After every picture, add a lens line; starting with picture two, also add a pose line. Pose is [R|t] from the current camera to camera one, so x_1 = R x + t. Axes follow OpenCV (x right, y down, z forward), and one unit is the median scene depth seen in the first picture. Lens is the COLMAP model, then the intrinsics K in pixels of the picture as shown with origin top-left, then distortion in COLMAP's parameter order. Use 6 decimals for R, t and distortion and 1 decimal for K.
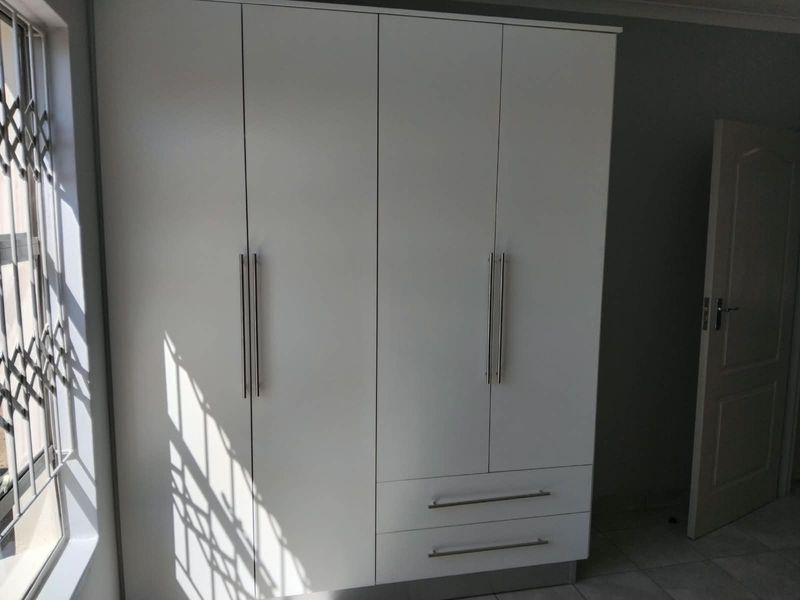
lens RADIAL K [[622.5, 0, 407.4], [0, 622.5, 297.3], [0, 0, 1]] dist [0.060205, -0.114677]
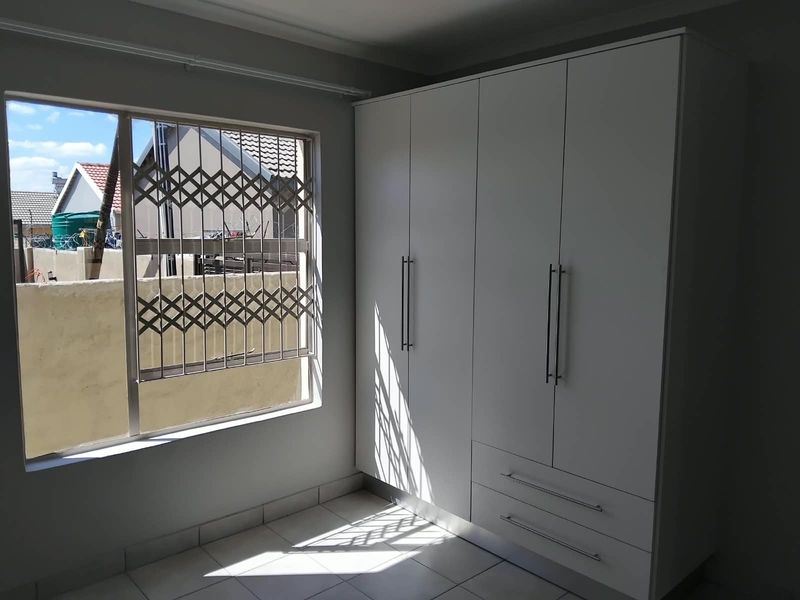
lens RADIAL K [[622.5, 0, 407.4], [0, 622.5, 297.3], [0, 0, 1]] dist [0.060205, -0.114677]
pose [[0.488949, 0.086246, -0.868038, 1.022323], [-0.124119, 0.991854, 0.028634, -0.012248], [0.863437, 0.093739, 0.495671, 0.242099]]
